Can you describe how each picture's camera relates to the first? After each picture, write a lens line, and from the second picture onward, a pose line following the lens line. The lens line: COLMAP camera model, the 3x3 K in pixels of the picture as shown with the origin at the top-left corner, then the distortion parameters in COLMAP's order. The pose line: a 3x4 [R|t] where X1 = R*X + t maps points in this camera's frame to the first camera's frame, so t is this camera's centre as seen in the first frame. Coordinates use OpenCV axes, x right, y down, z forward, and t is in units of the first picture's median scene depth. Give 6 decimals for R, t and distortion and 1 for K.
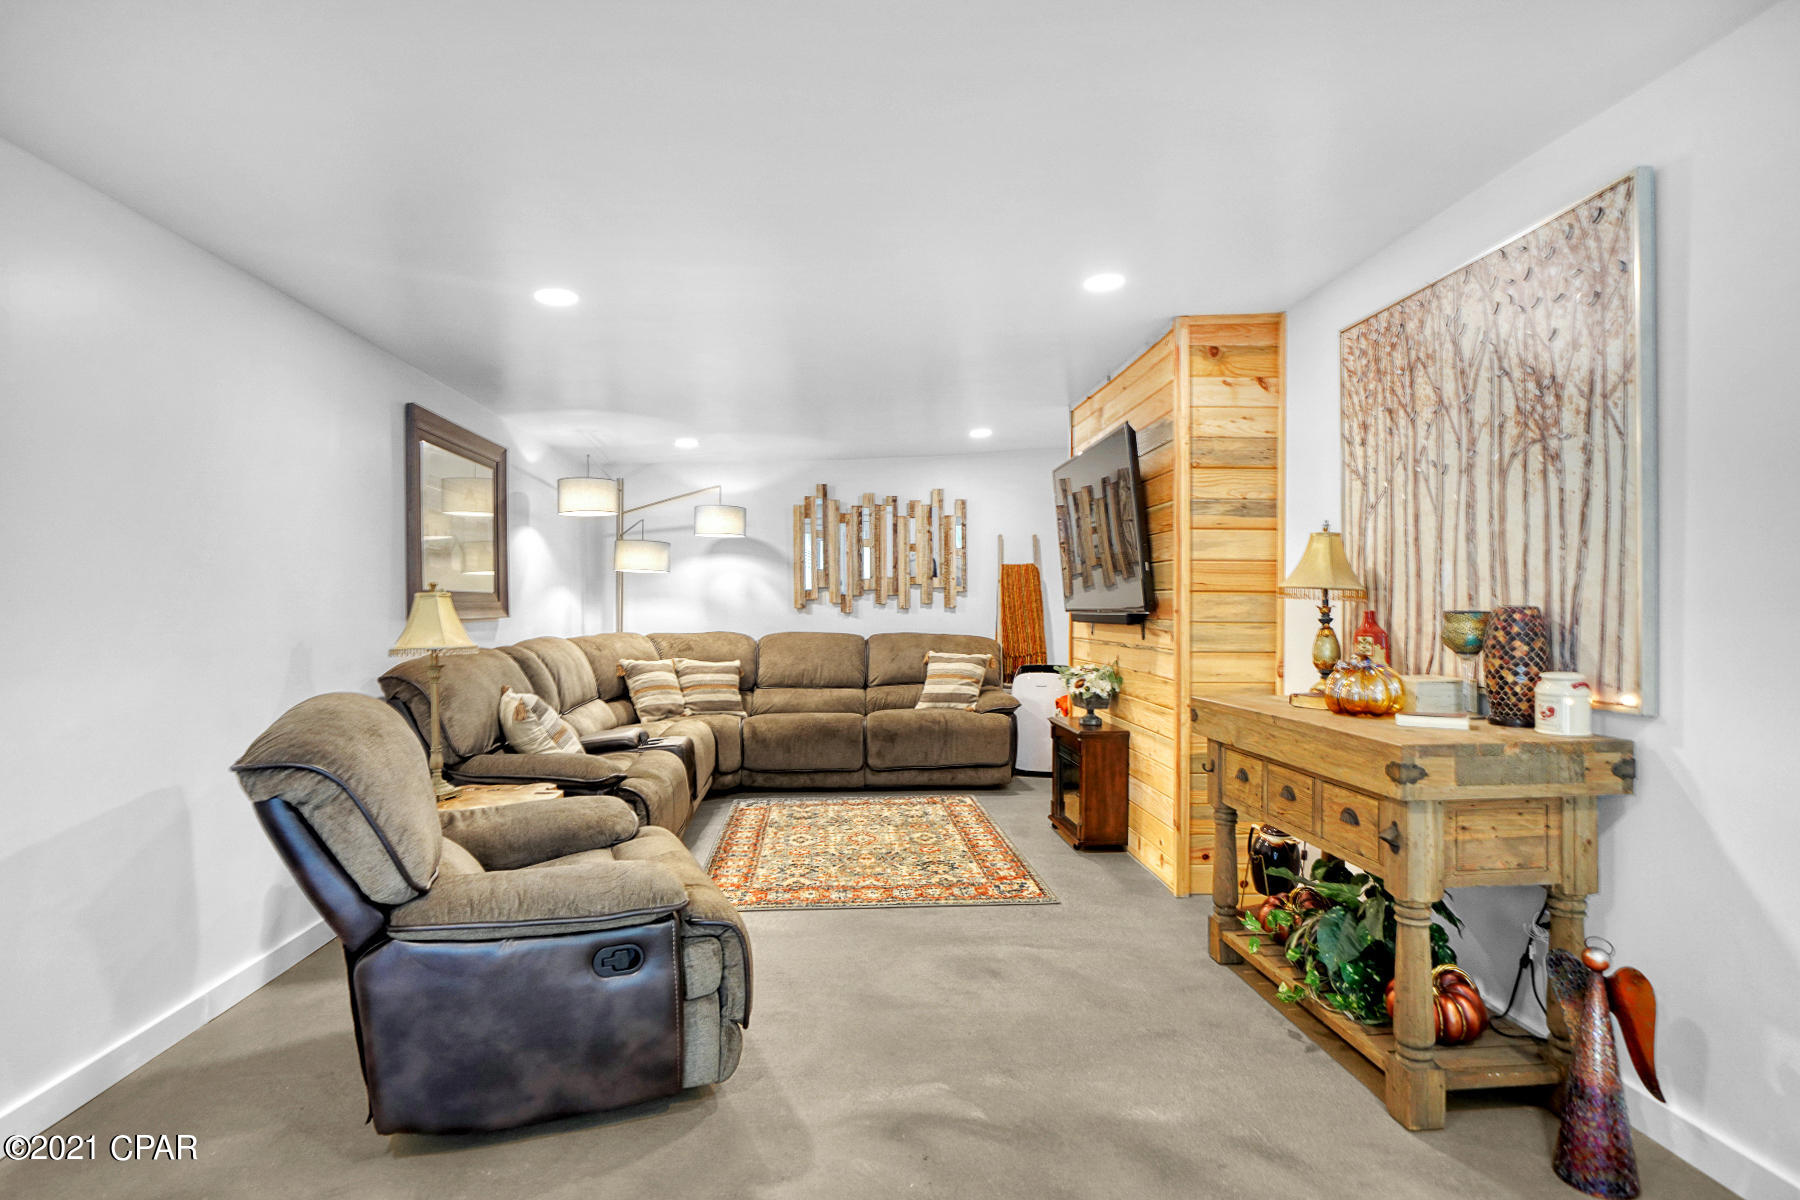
lens RADIAL K [[934.9, 0, 894.9], [0, 934.9, 610.9], [0, 0, 1]] dist [-0.018992, -0.000012]
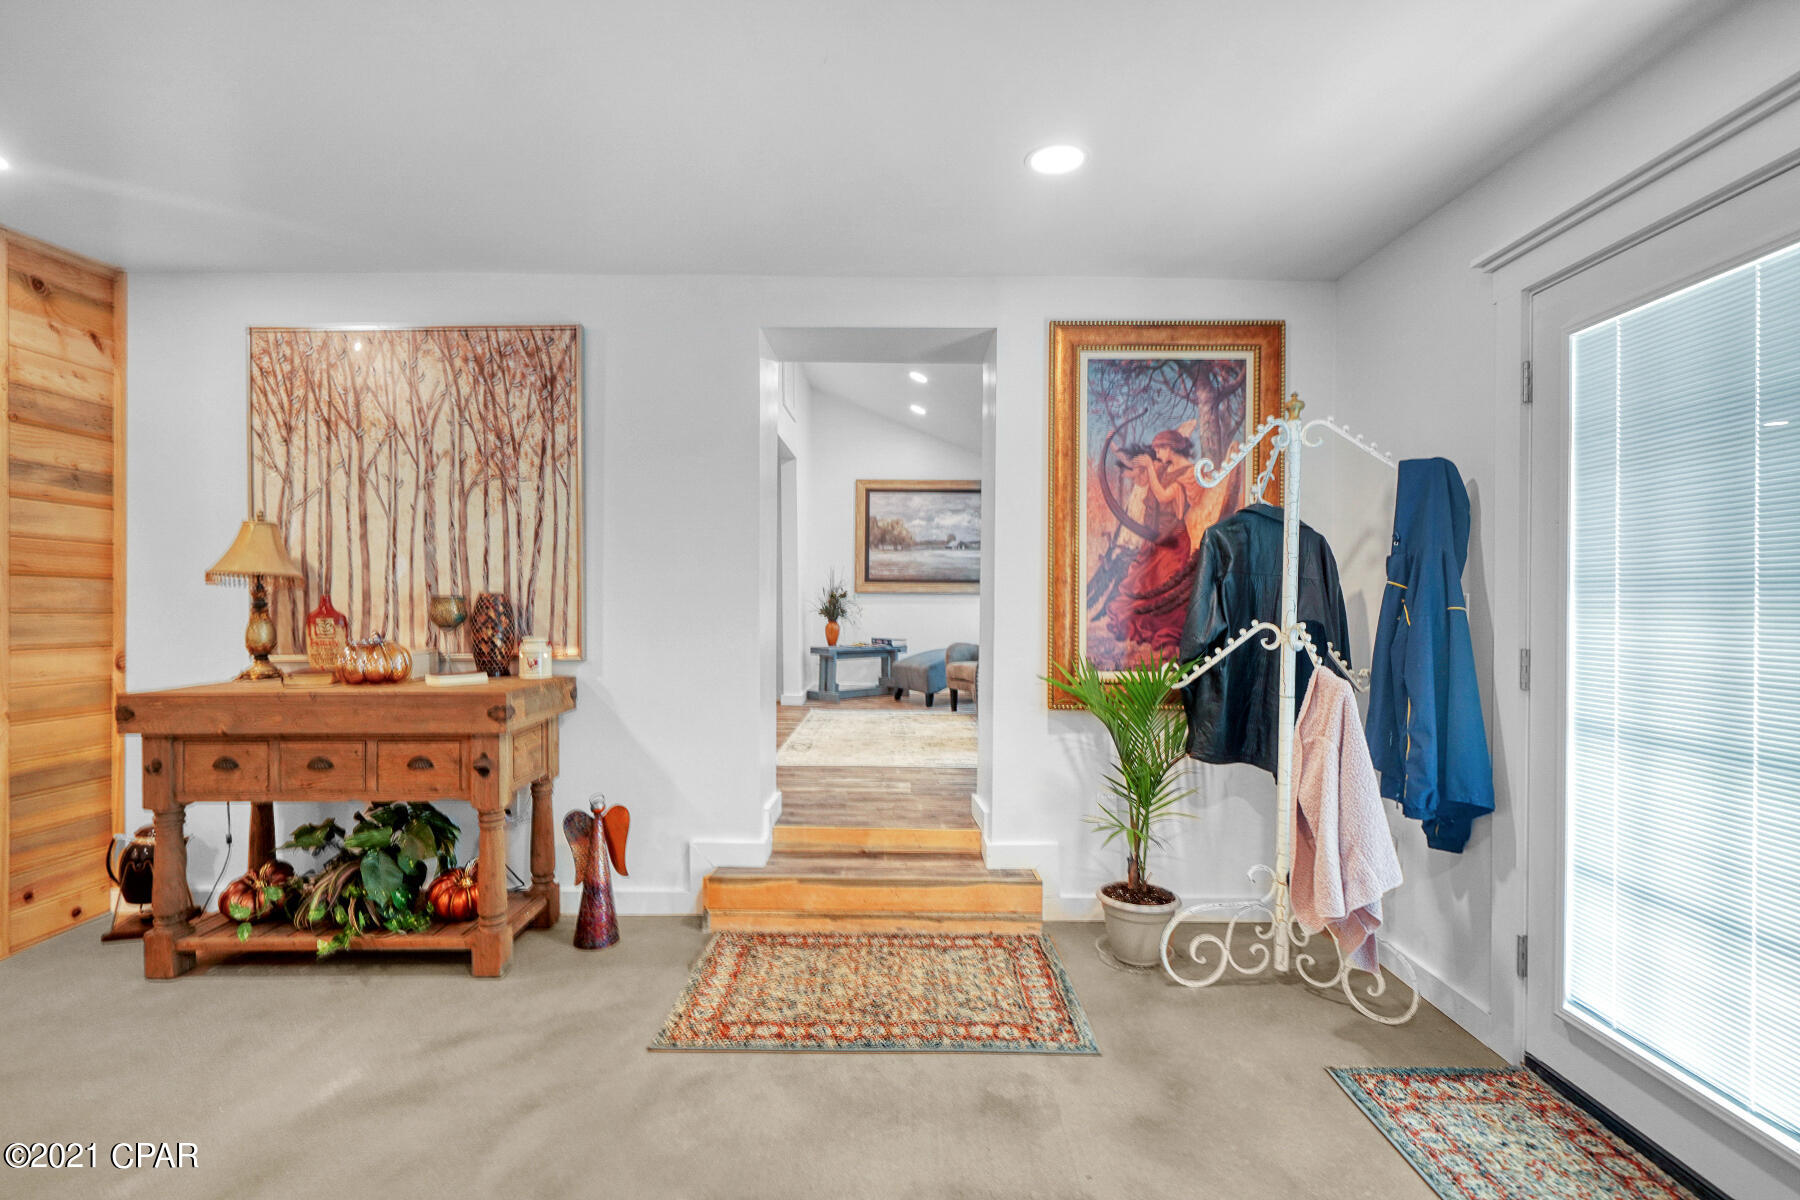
lens RADIAL K [[833.8, 0, 892.8], [0, 833.8, 604.5], [0, 0, 1]] dist [0.001585, 0.000833]
pose [[0.079234, 0.000331, 0.996856, -0.491530], [0.004138, 0.999991, -0.000661, 0.014627], [-0.996847, 0.004178, 0.079231, 0.263035]]
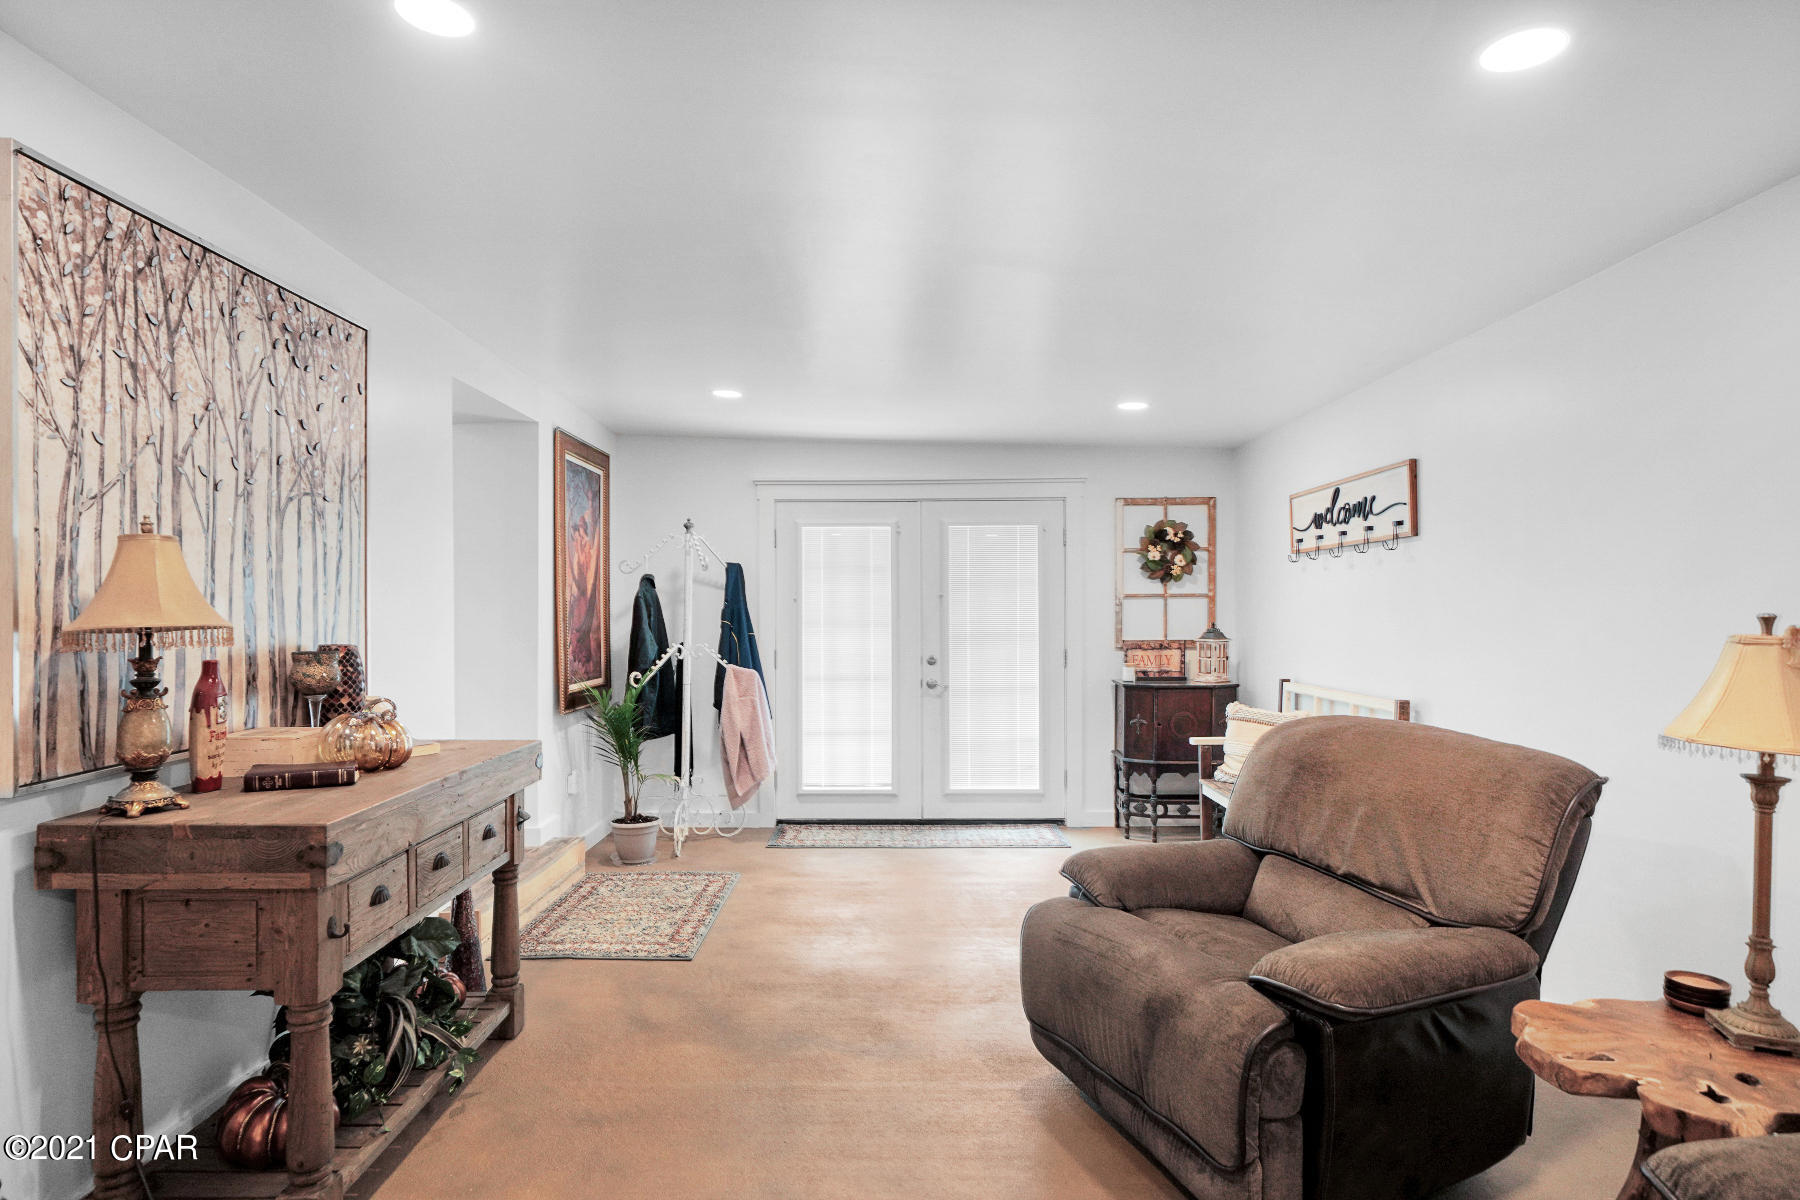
lens RADIAL K [[934.9, 0, 898.0], [0, 934.9, 603.0], [0, 0, 1]] dist [-0.018992, -0.000012]
pose [[-0.997431, 0.005202, 0.071445, -0.072454], [0.005076, 0.999985, -0.001942, -0.044526], [-0.071454, -0.001574, -0.997443, 1.856113]]
